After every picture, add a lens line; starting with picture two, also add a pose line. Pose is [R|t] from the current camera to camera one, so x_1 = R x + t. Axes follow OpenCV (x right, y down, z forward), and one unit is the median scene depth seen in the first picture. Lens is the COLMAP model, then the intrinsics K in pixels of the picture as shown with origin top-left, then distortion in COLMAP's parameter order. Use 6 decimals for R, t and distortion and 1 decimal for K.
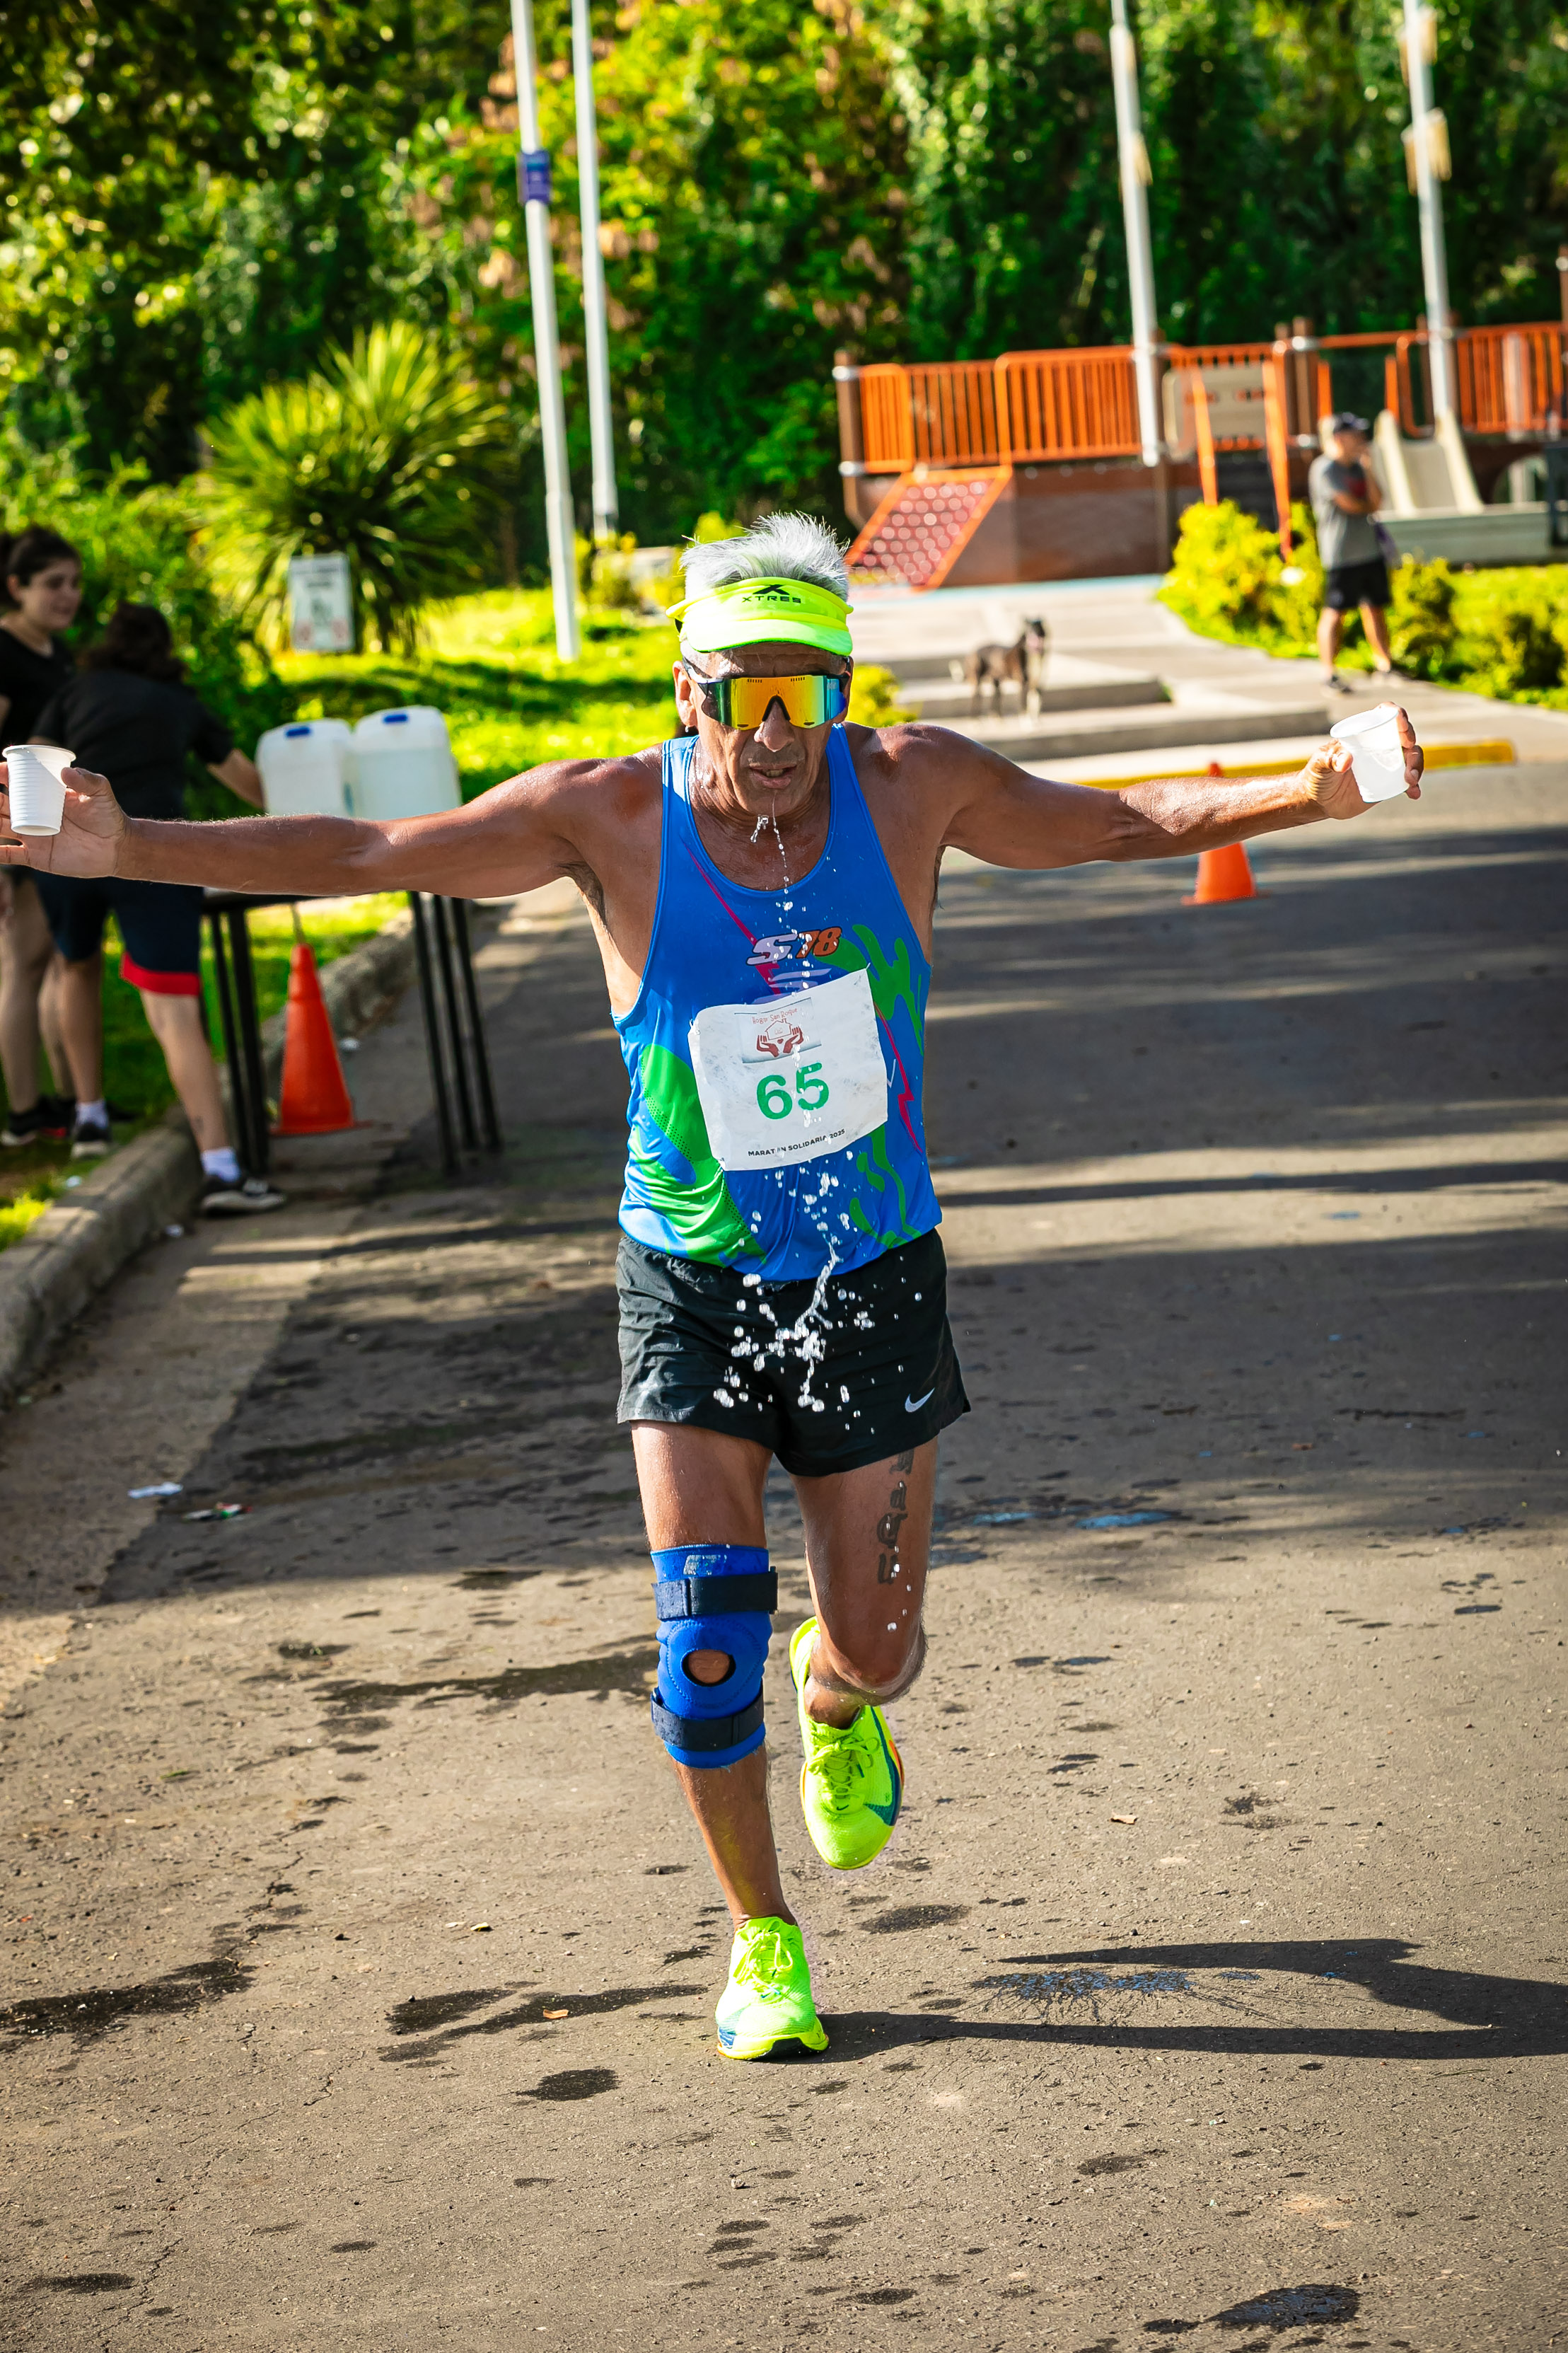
lens RADIAL K [[8509.3, 0, 784.0], [0, 8509.3, 1176.5], [0, 0, 1]] dist [-0.330991, -1.468207]
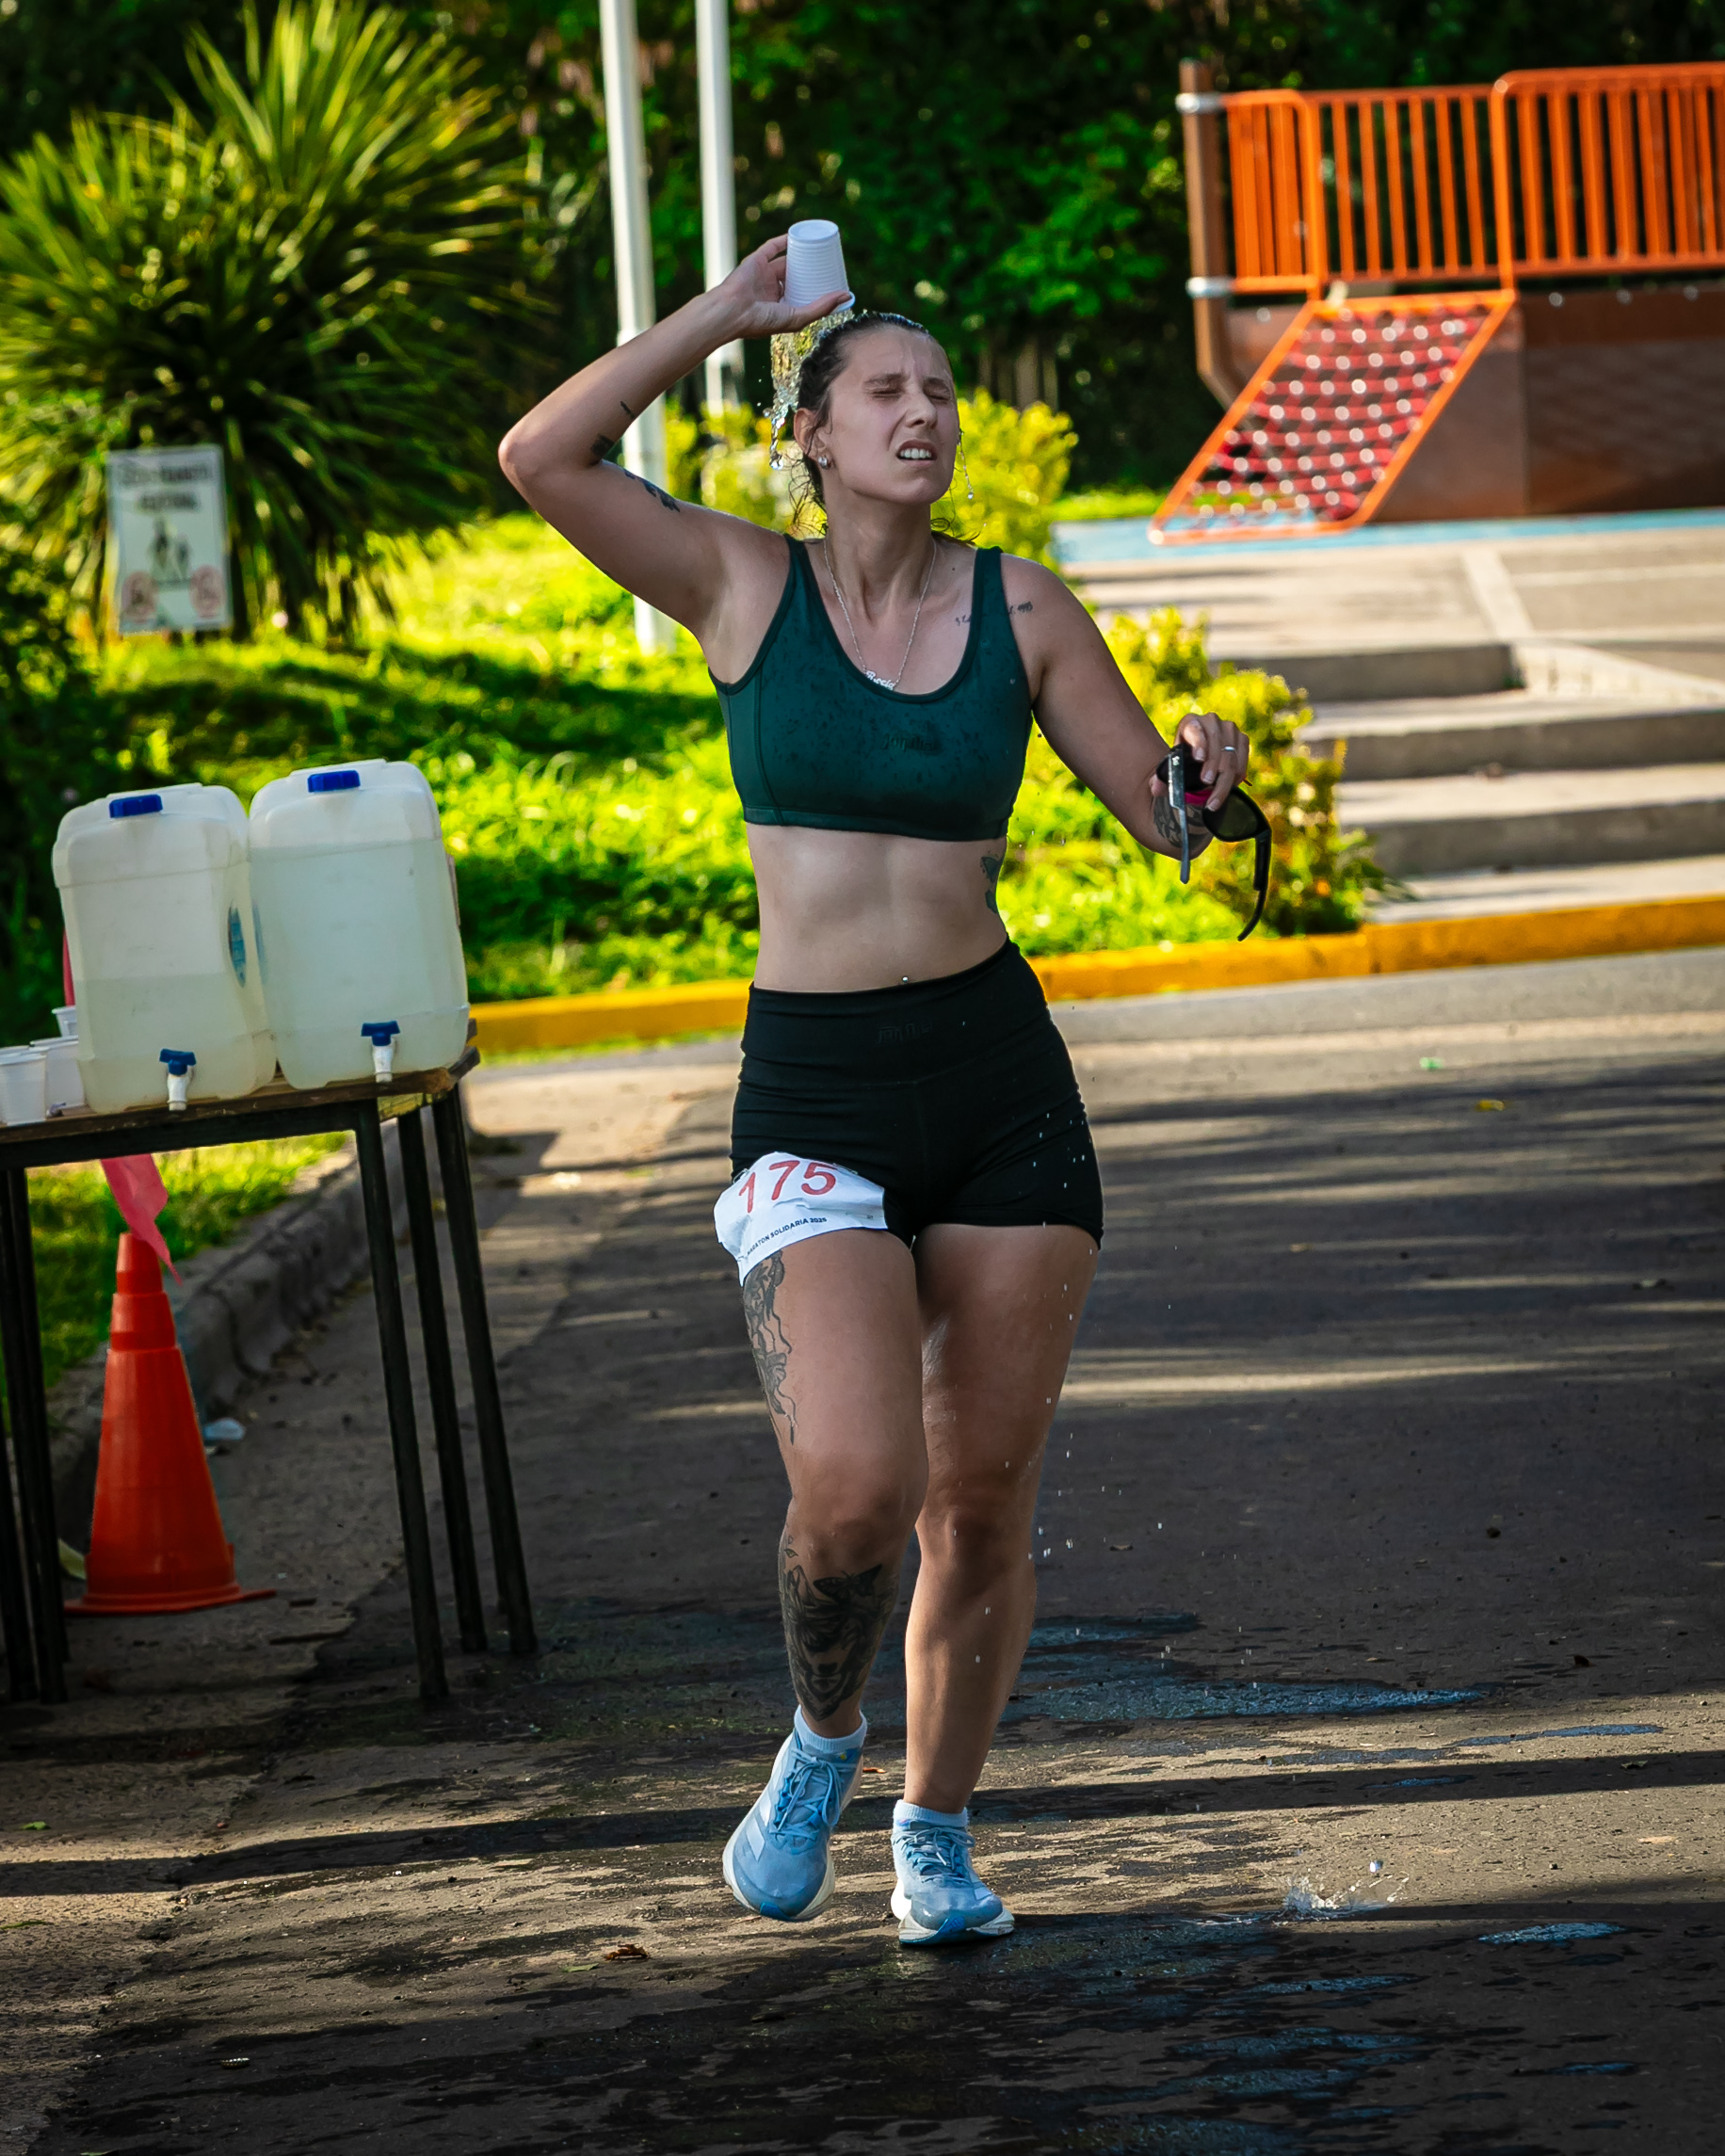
lens RADIAL K [[14808.4, 0, 862.5], [0, 14808.4, 1078.0], [0, 0, 1]] dist [-0.321503, -54.588177]
pose [[0.999935, 0.009902, -0.005686, -0.007444], [-0.010074, 0.999468, -0.031021, -0.007659], [0.005376, 0.031076, 0.999503, 0.108647]]
